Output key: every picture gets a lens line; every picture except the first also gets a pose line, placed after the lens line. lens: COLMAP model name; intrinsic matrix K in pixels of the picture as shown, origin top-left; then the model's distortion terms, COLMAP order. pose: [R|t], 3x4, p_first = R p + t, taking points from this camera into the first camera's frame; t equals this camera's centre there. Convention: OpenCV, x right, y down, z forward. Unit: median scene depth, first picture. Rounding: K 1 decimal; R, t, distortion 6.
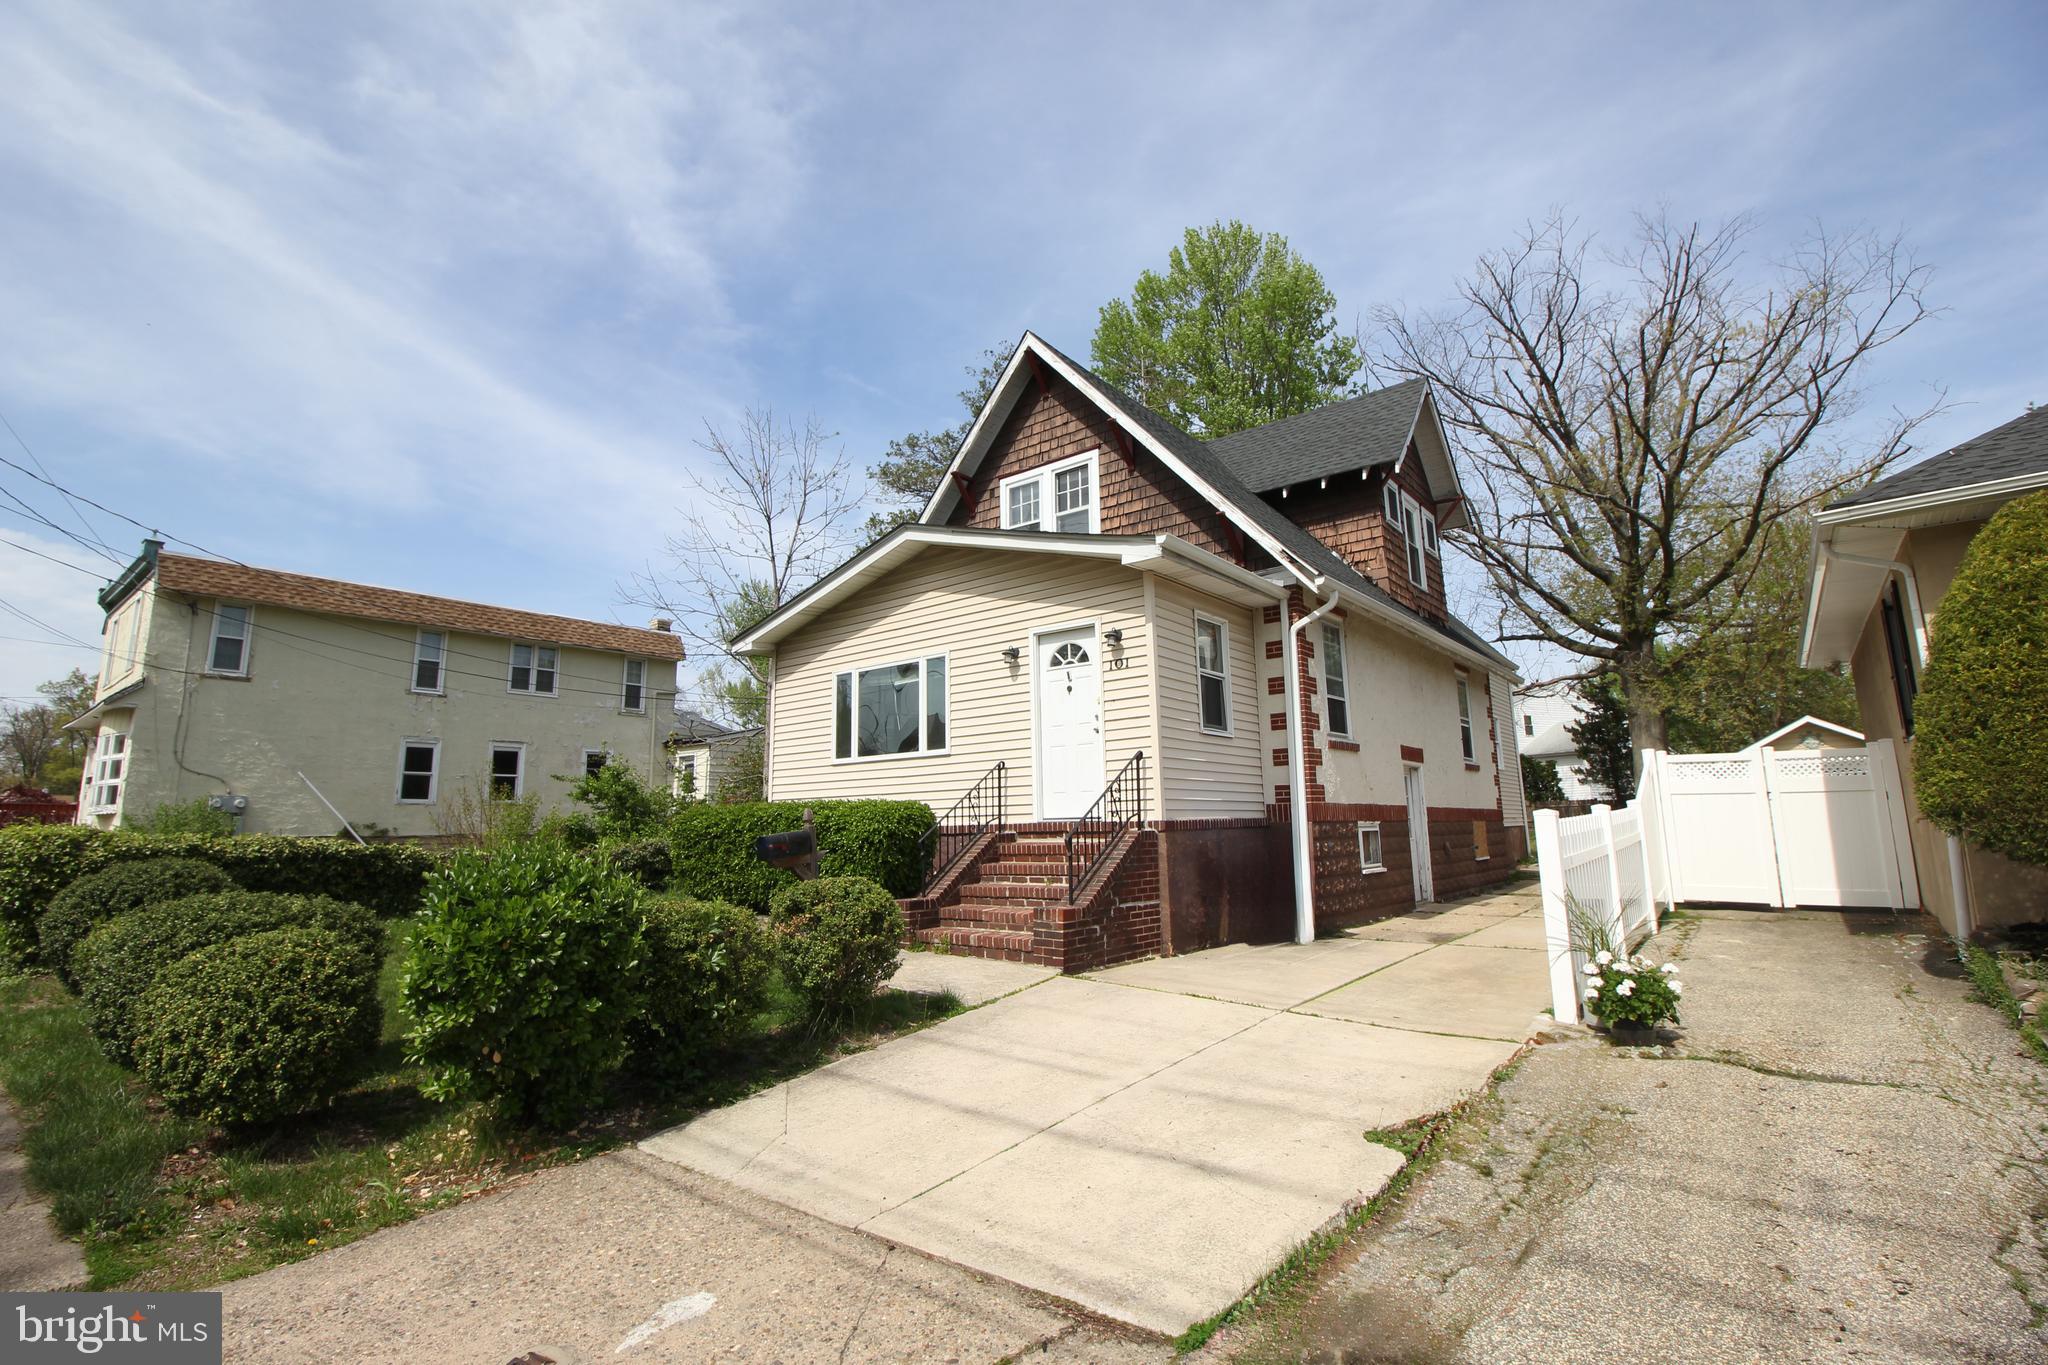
lens RADIAL K [[944.8, 0, 1021.5], [0, 944.8, 662.0], [0, 0, 1]] dist [-0.002474, -0.010029]
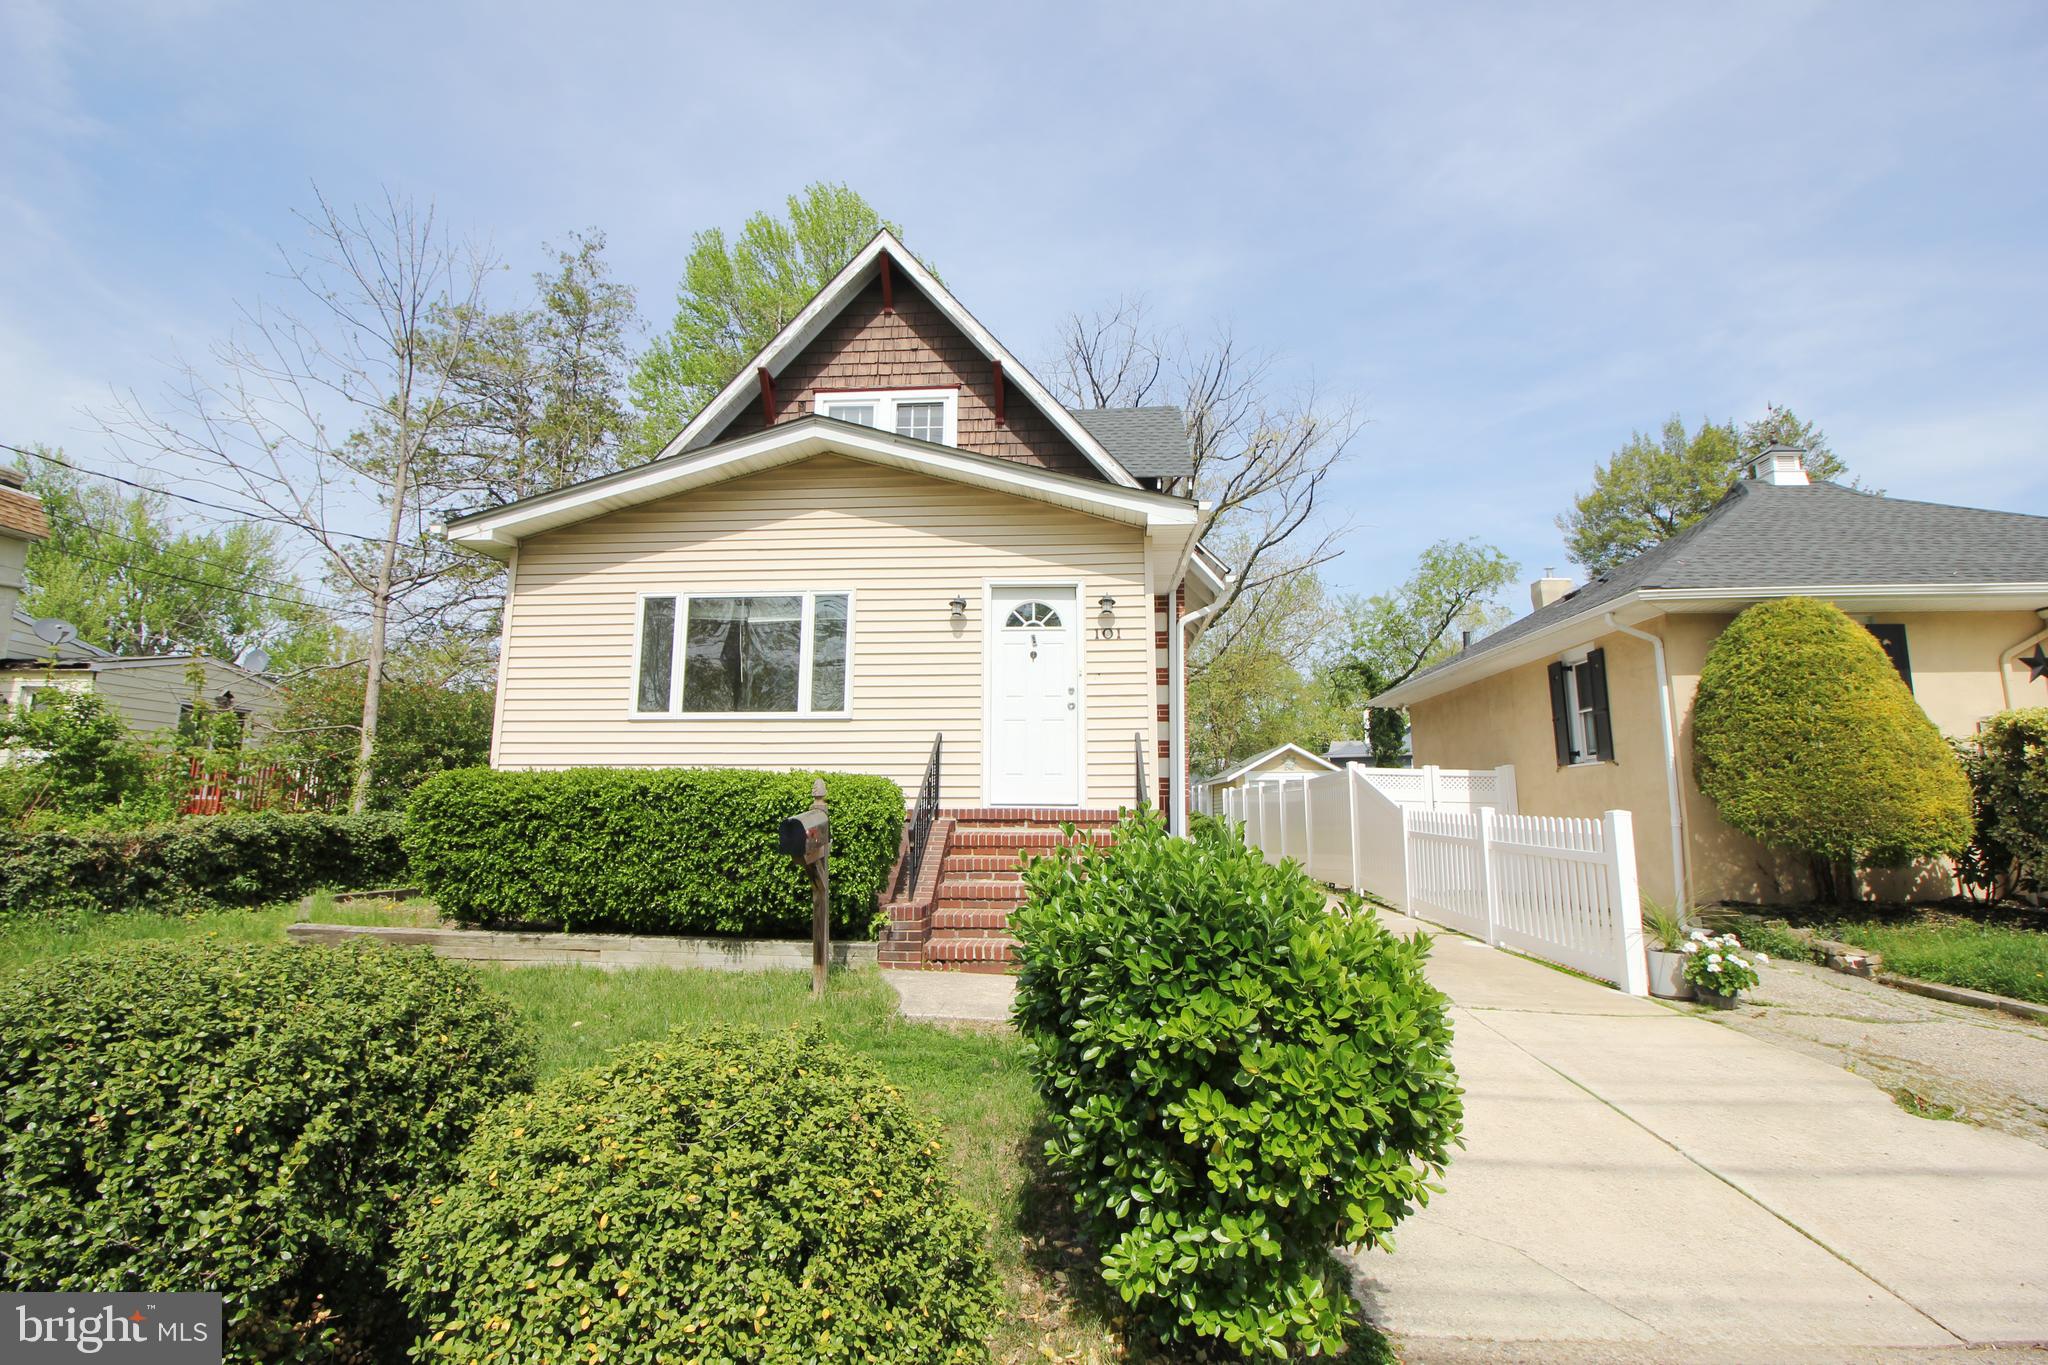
lens RADIAL K [[944.8, 0, 1021.5], [0, 944.8, 662.0], [0, 0, 1]] dist [-0.002474, -0.010029]
pose [[0.820630, 0.114831, 0.559803, -0.387937], [-0.119083, 0.992460, -0.029014, 0.053933], [-0.558914, -0.042853, 0.828117, 0.257886]]
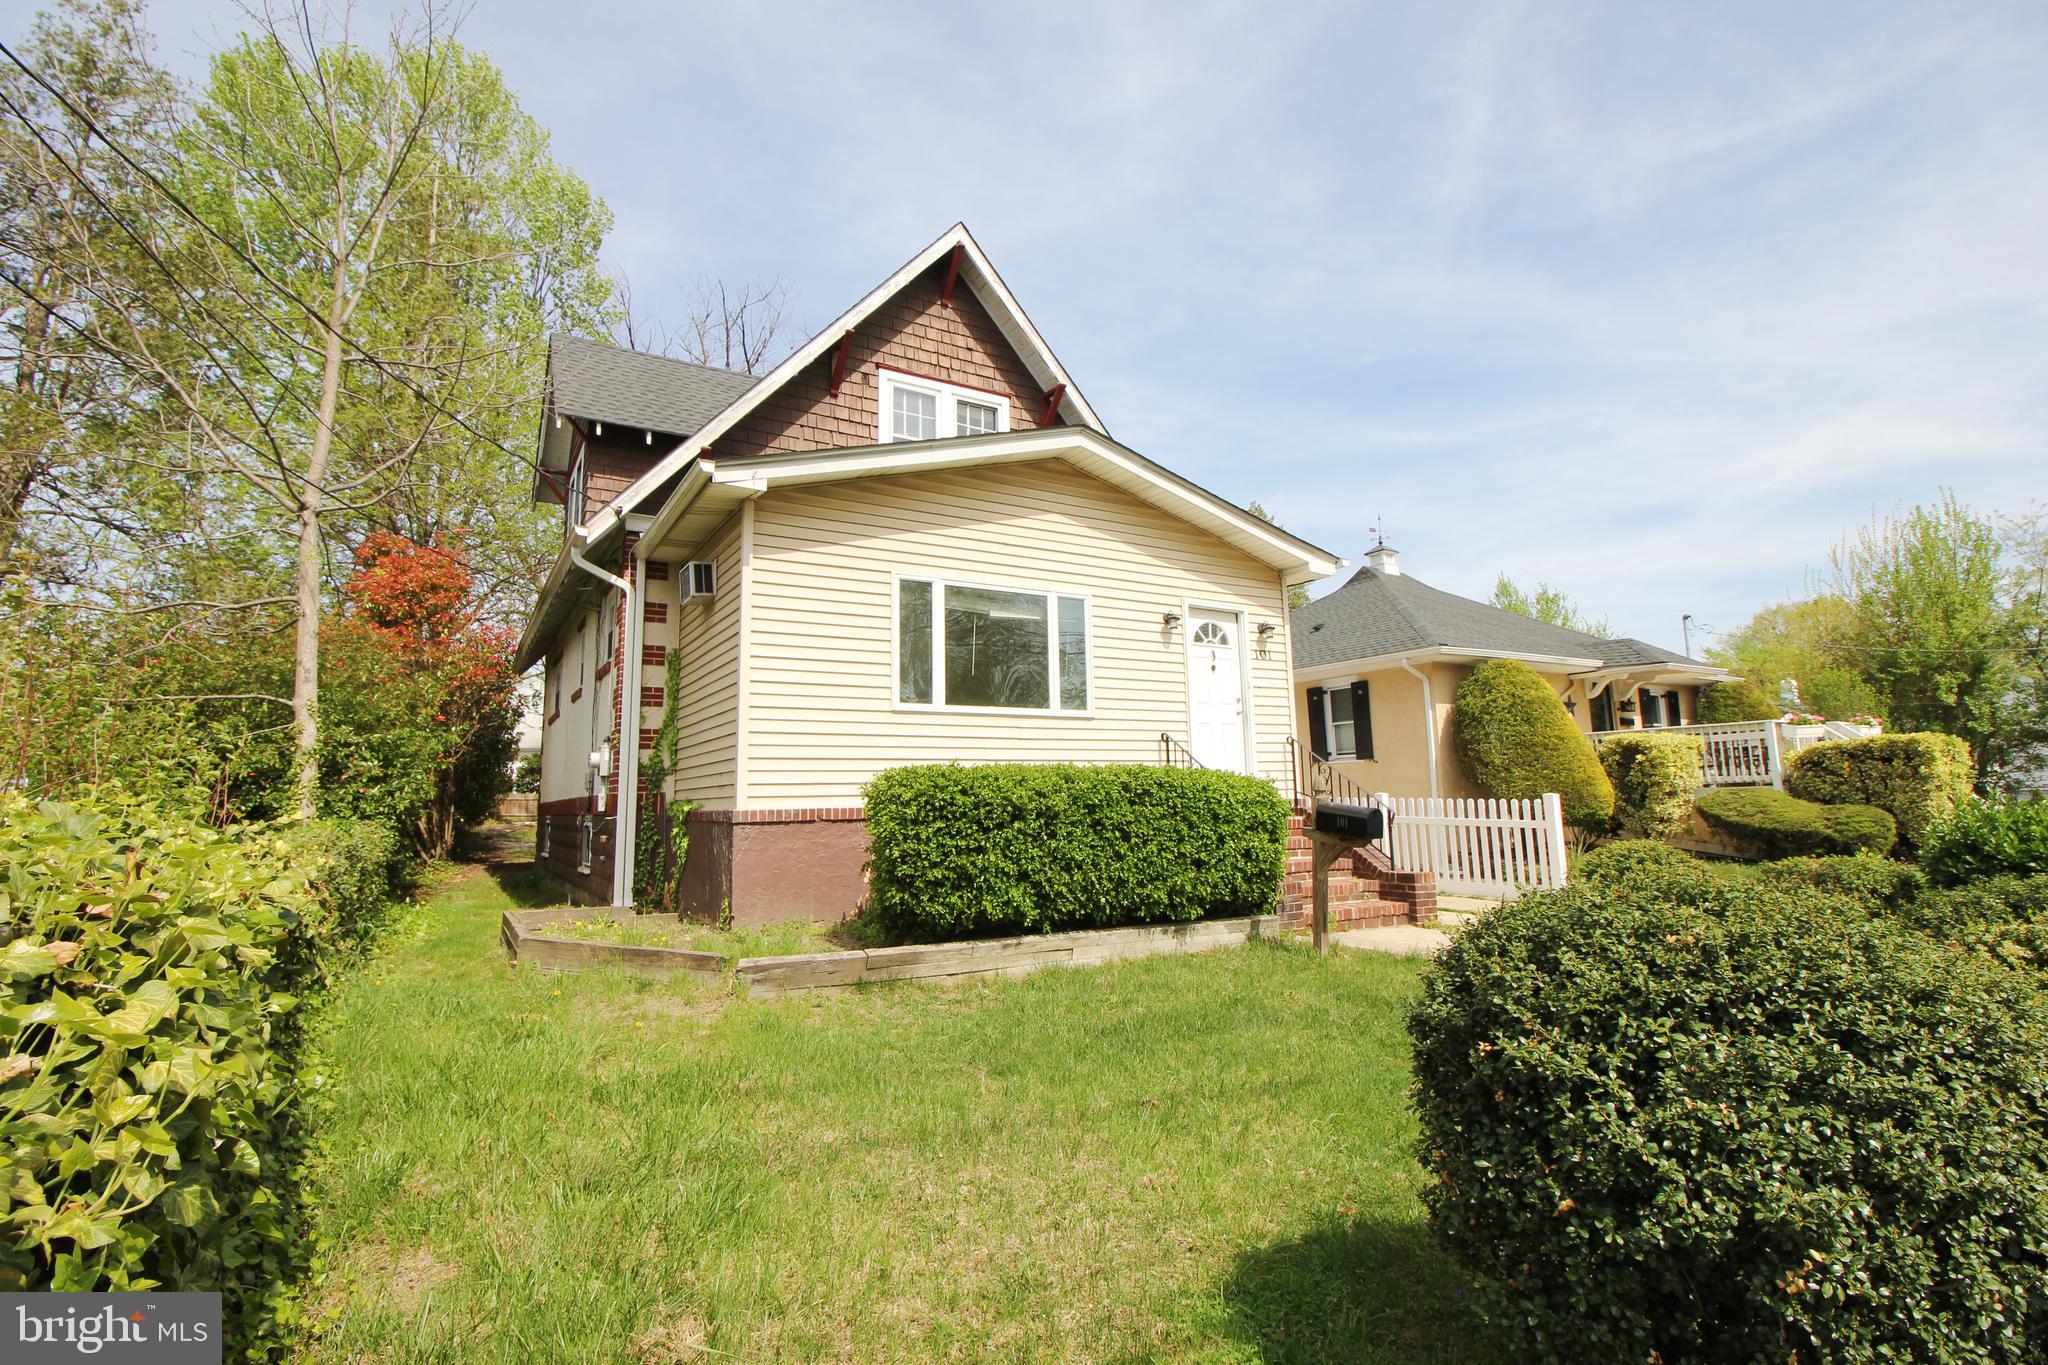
lens RADIAL K [[944.8, 0, 1021.5], [0, 944.8, 662.0], [0, 0, 1]] dist [-0.002474, -0.010029]
pose [[0.343620, 0.151362, 0.926831, -0.841524], [-0.150451, 0.983051, -0.104764, 0.139851], [-0.926979, -0.103444, 0.360568, 0.729257]]
